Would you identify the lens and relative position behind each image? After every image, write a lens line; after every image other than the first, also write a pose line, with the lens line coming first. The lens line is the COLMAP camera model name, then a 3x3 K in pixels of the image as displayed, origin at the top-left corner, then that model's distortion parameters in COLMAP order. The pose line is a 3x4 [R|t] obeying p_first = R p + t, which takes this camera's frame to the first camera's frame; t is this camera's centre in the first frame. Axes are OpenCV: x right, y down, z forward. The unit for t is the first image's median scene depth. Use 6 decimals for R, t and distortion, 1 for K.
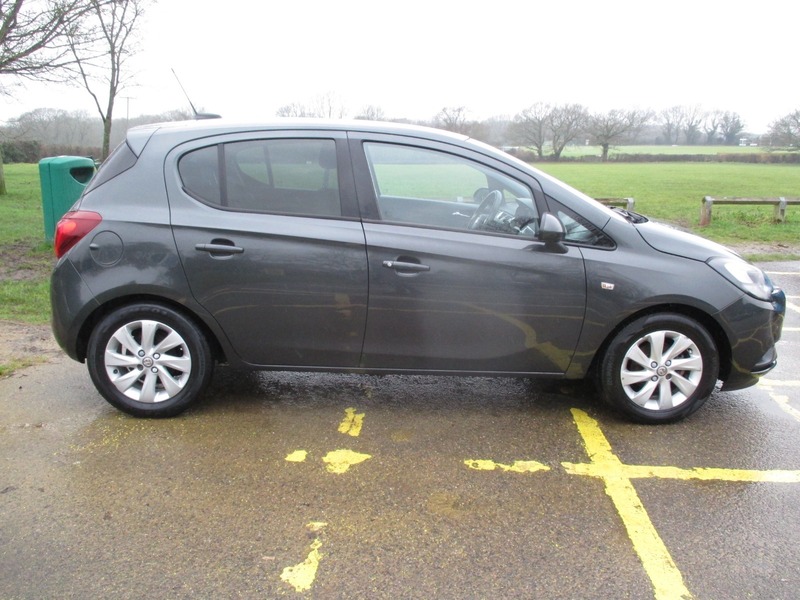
lens RADIAL K [[672.4, 0, 400.9], [0, 672.4, 302.0], [0, 0, 1]] dist [-0.017684, -0.020748]
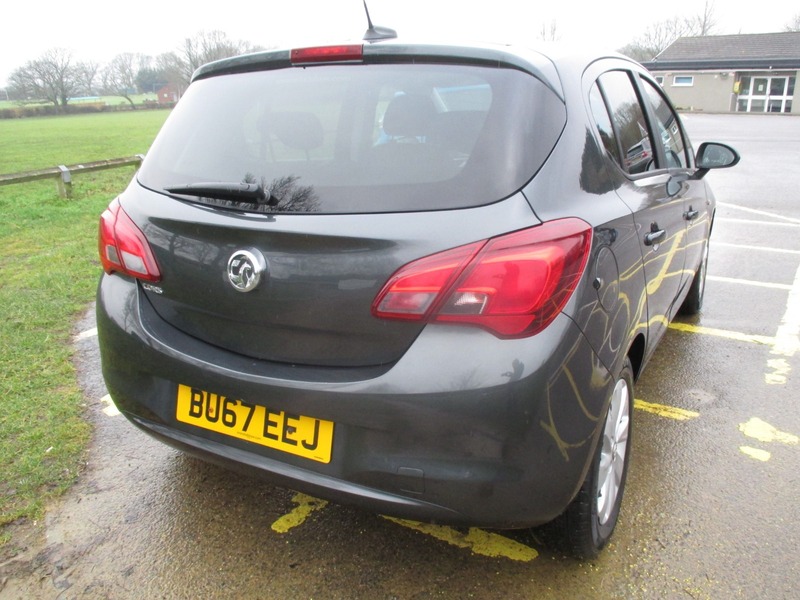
lens RADIAL K [[672.4, 0, 400.9], [0, 672.4, 302.0], [0, 0, 1]] dist [-0.017684, -0.020748]
pose [[0.500817, -0.278935, 0.819376, -0.935684], [0.226240, 0.955926, 0.187138, -0.193966], [-0.835463, 0.091654, 0.541850, 0.833480]]
